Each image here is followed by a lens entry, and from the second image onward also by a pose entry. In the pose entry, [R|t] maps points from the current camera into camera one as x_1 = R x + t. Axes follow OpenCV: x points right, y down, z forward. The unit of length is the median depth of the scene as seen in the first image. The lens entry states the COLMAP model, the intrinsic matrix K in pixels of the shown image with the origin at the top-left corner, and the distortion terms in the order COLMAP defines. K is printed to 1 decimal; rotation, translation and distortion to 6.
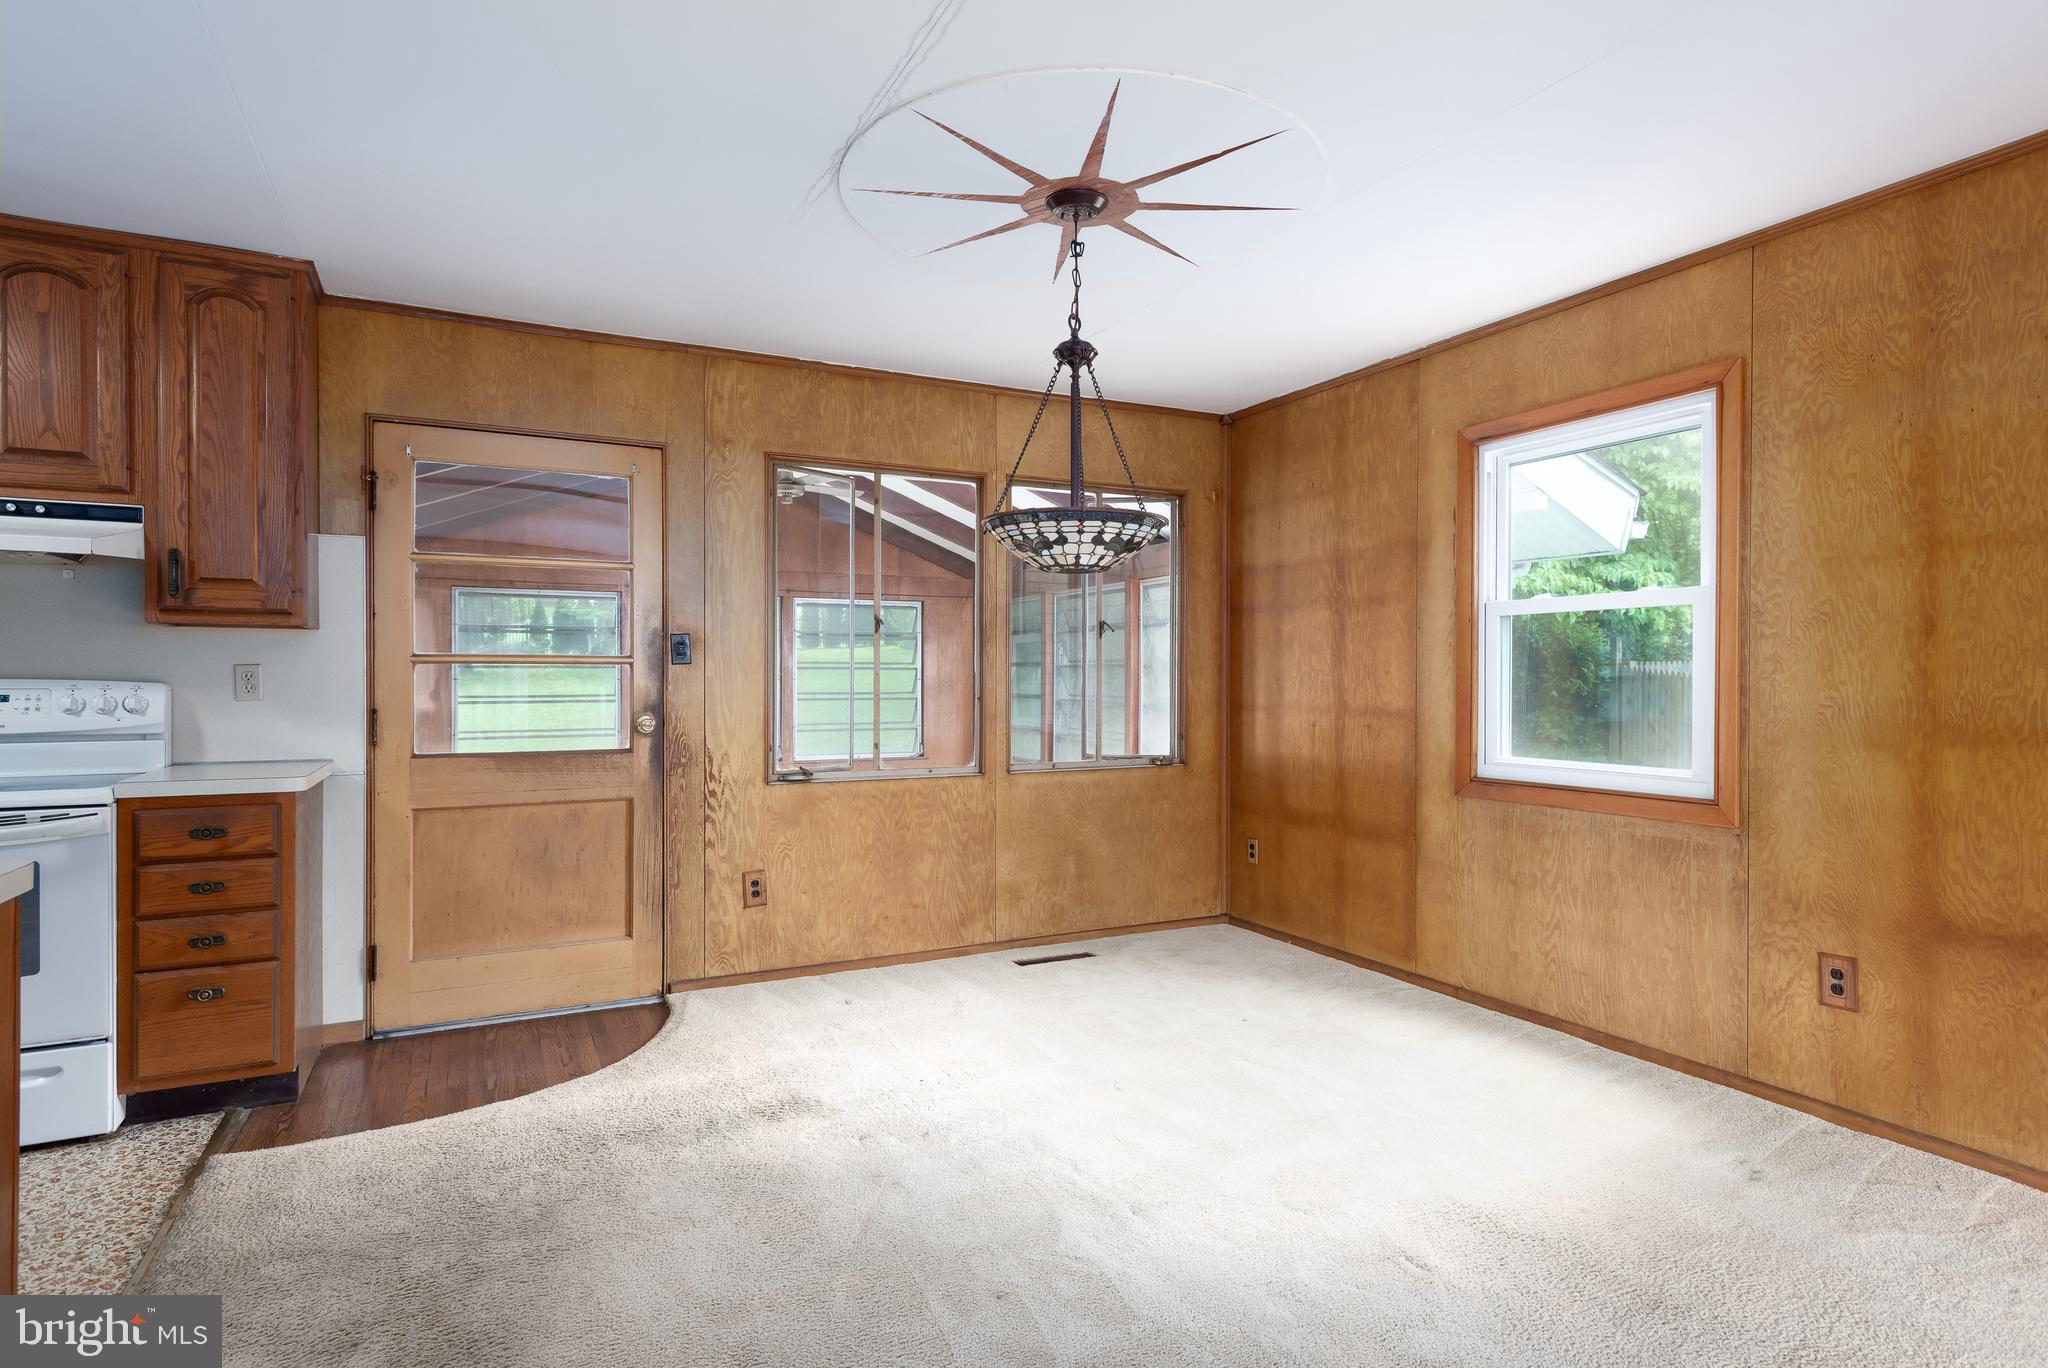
lens RADIAL K [[1099.8, 0, 1045.2], [0, 1099.8, 681.6], [0, 0, 1]] dist [0.014358, -0.001647]
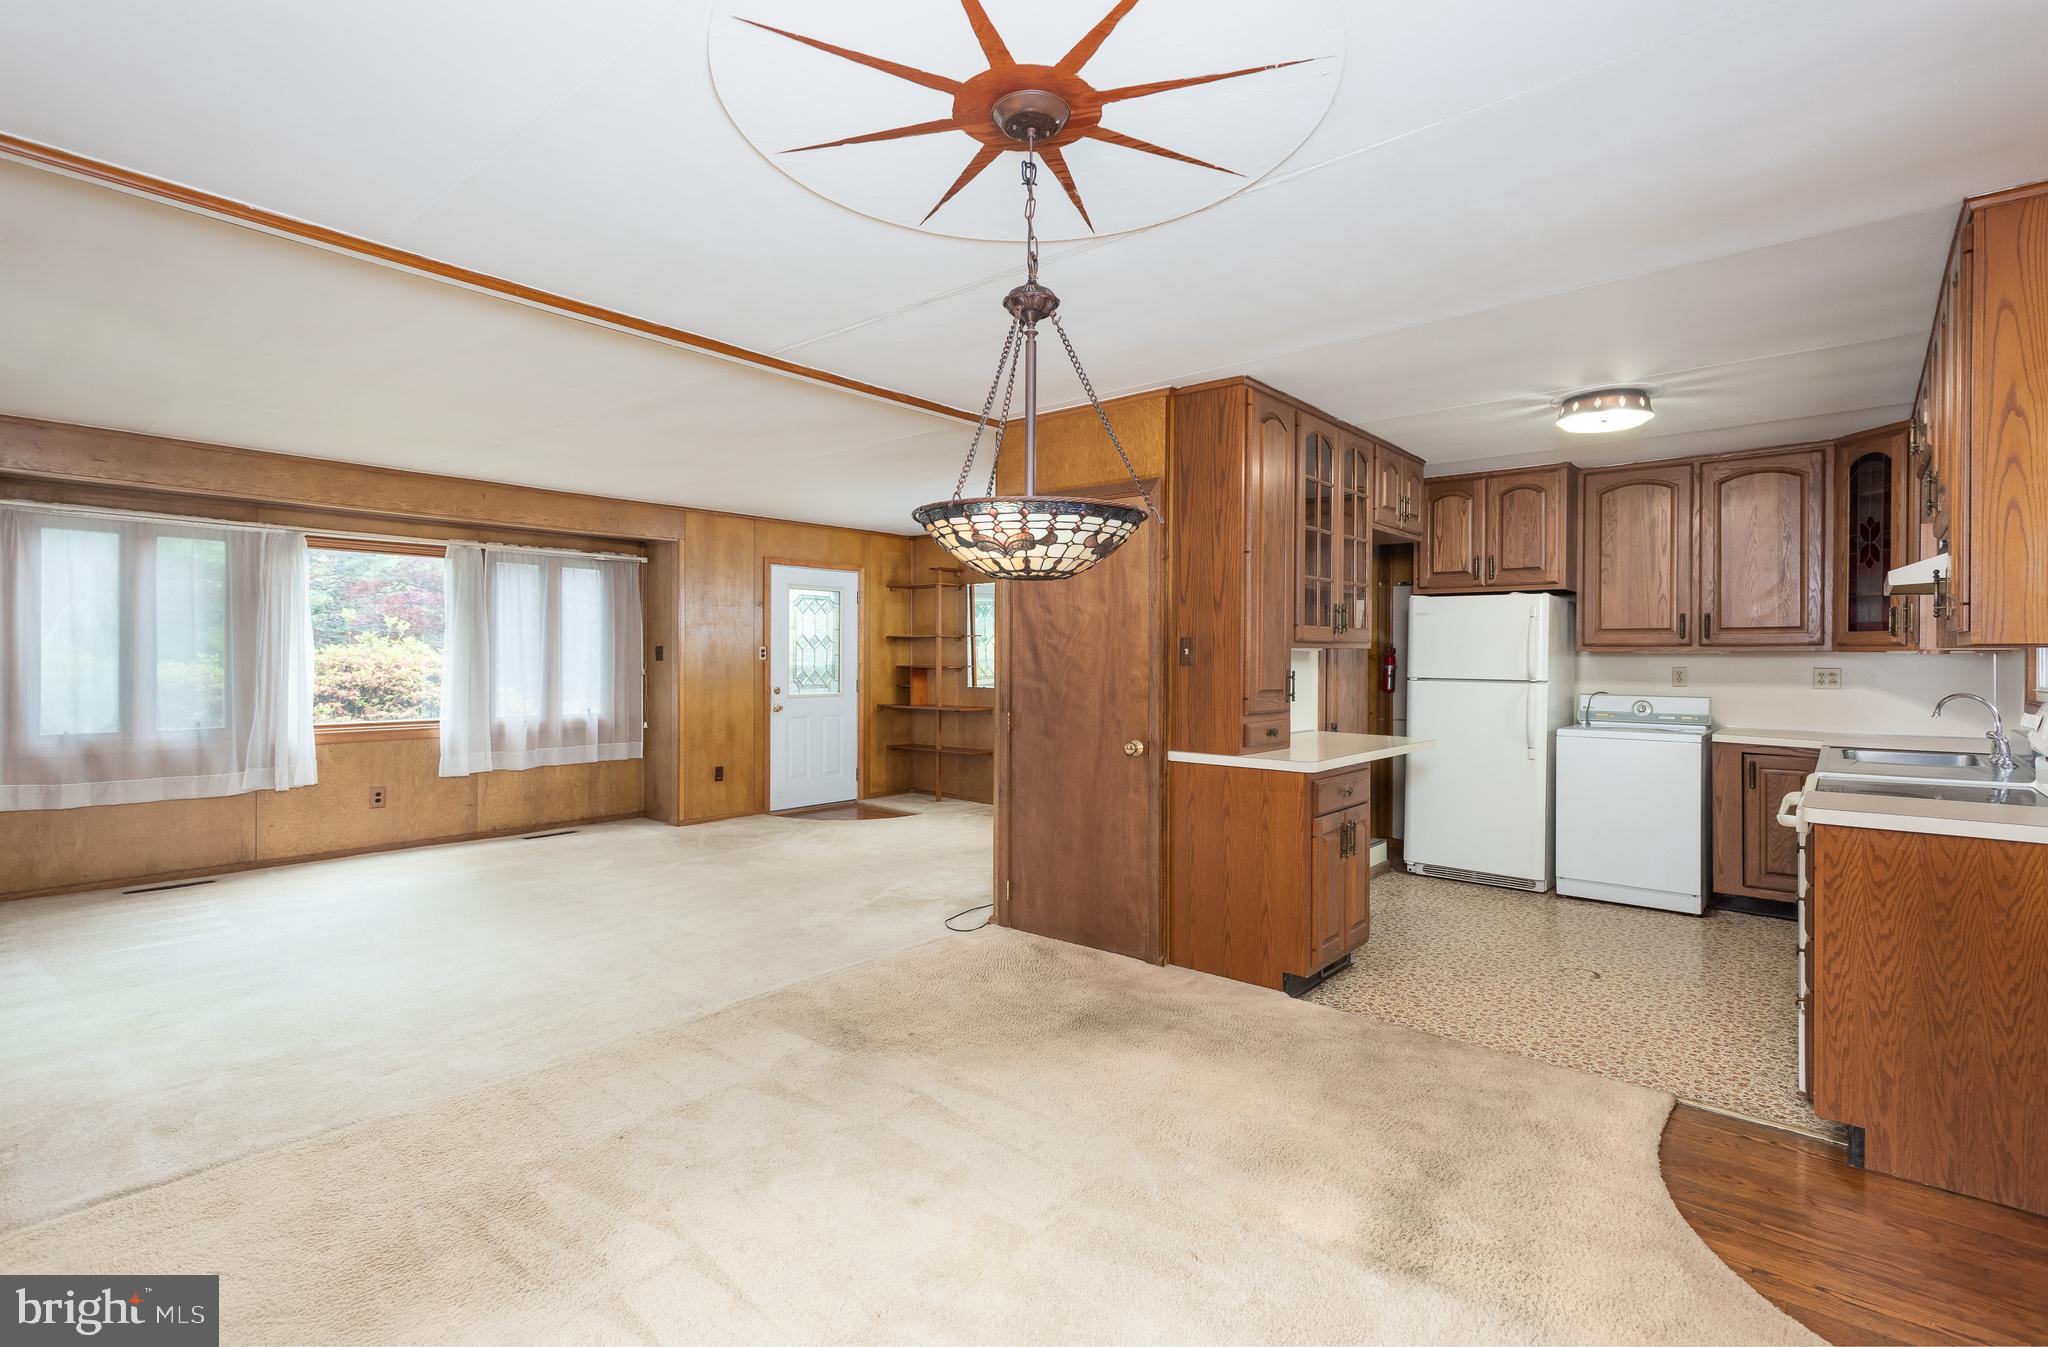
lens RADIAL K [[967.3, 0, 1018.3], [0, 967.3, 658.7], [0, 0, 1]] dist [0.011355, -0.003076]
pose [[-0.931180, -0.002647, -0.364551, 0.203192], [-0.004333, 0.999983, 0.003808, -0.032344], [0.364534, 0.005125, -0.931176, 1.159159]]
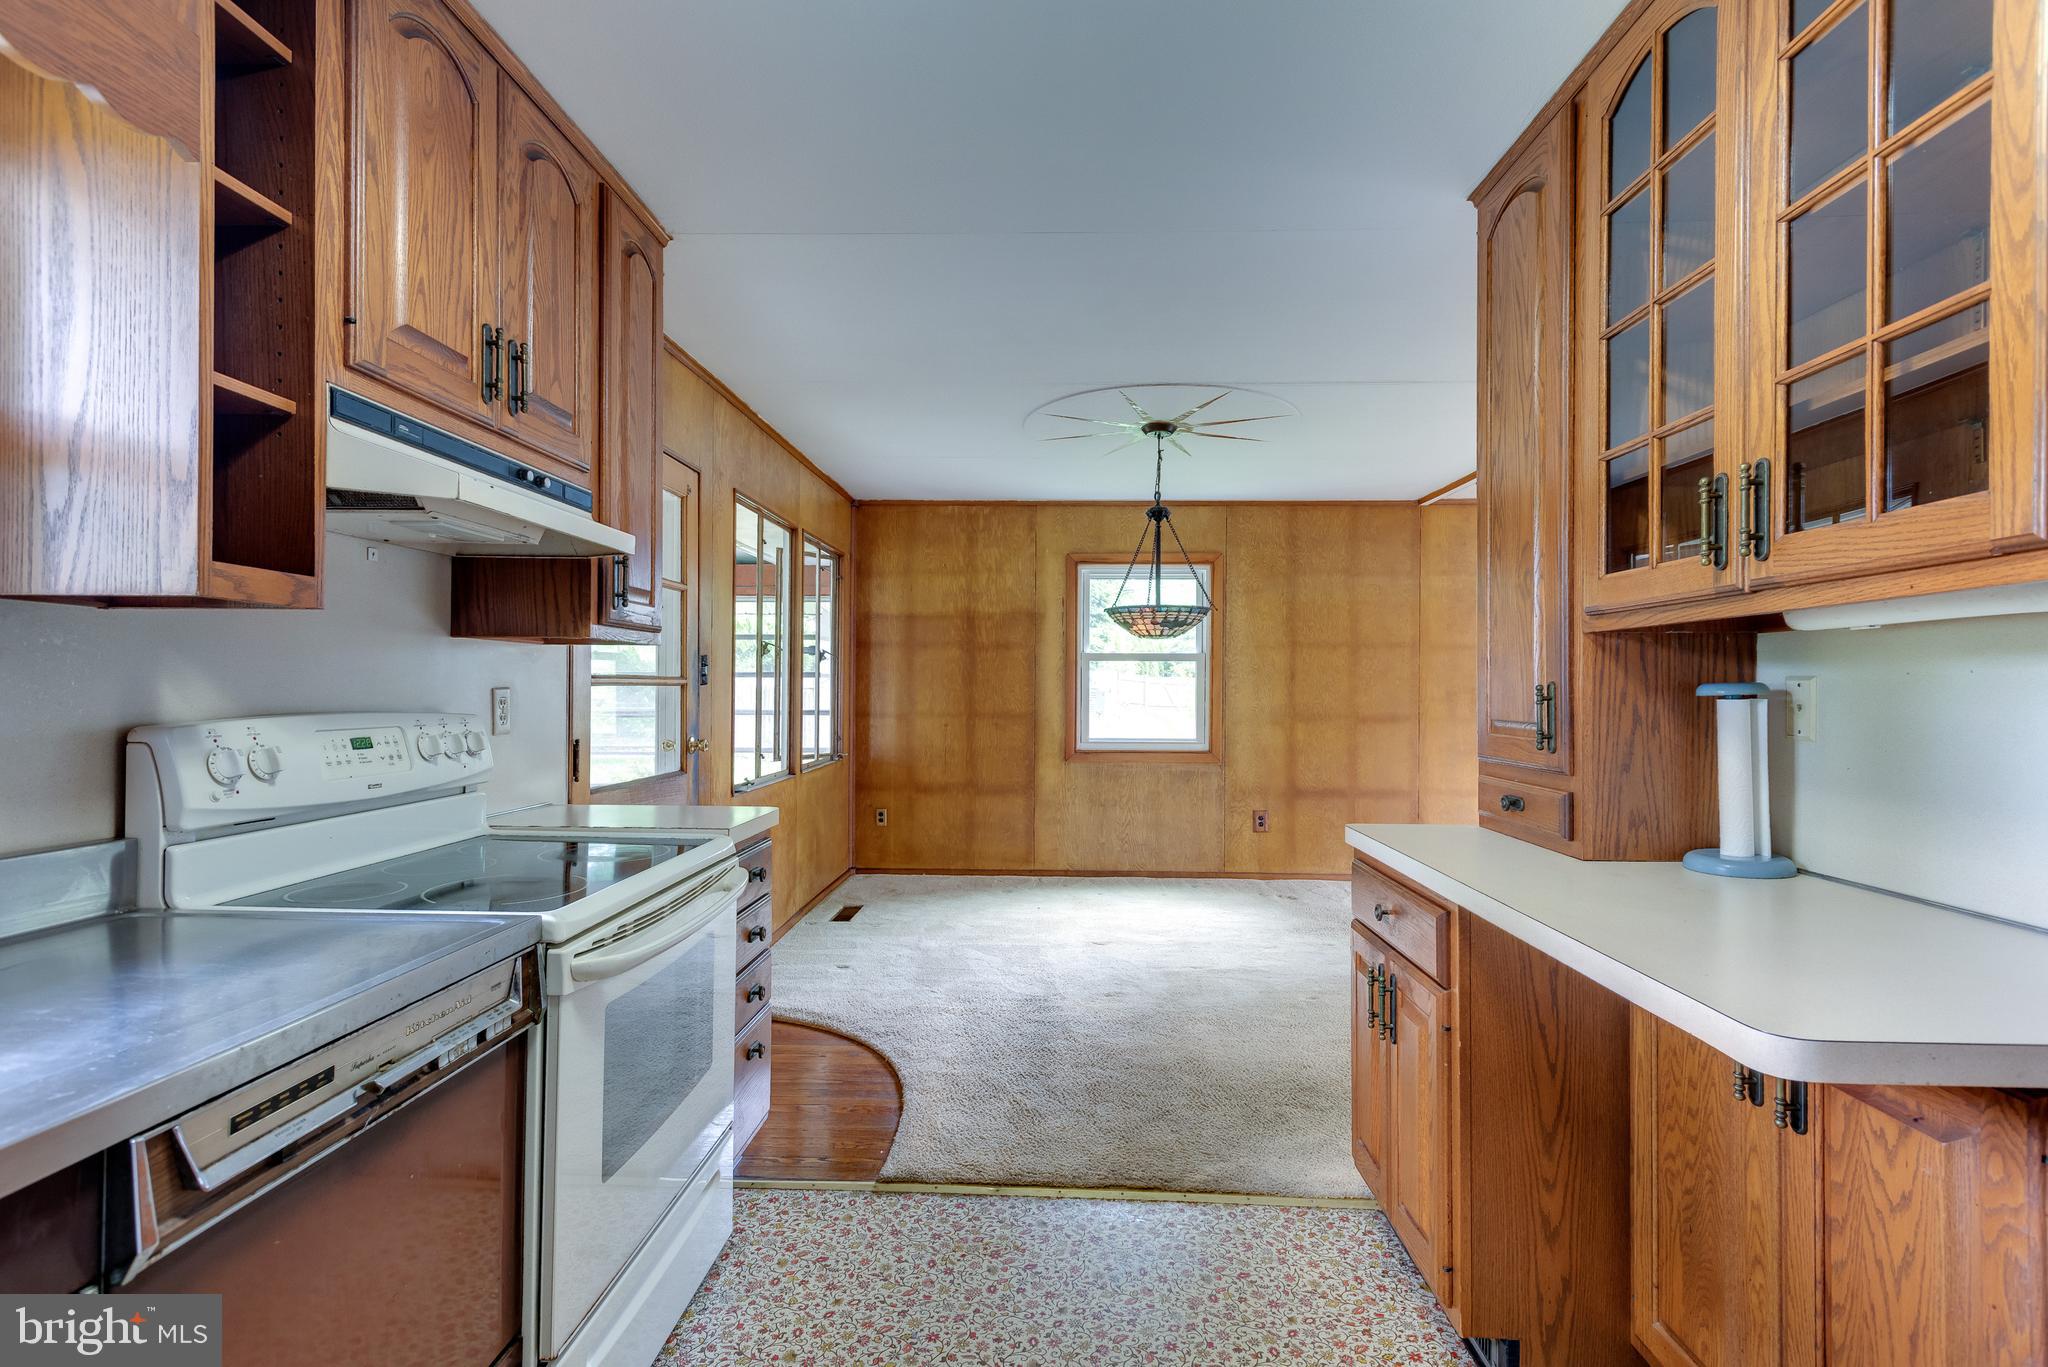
lens RADIAL K [[949.2, 0, 1036.4], [0, 949.2, 685.0], [0, 0, 1]] dist [0.013742, -0.004073]
pose [[0.488109, 0.003607, 0.872775, -0.970116], [-0.003377, 0.999992, -0.002244, -0.014956], [-0.872776, -0.001852, 0.488117, 0.302205]]
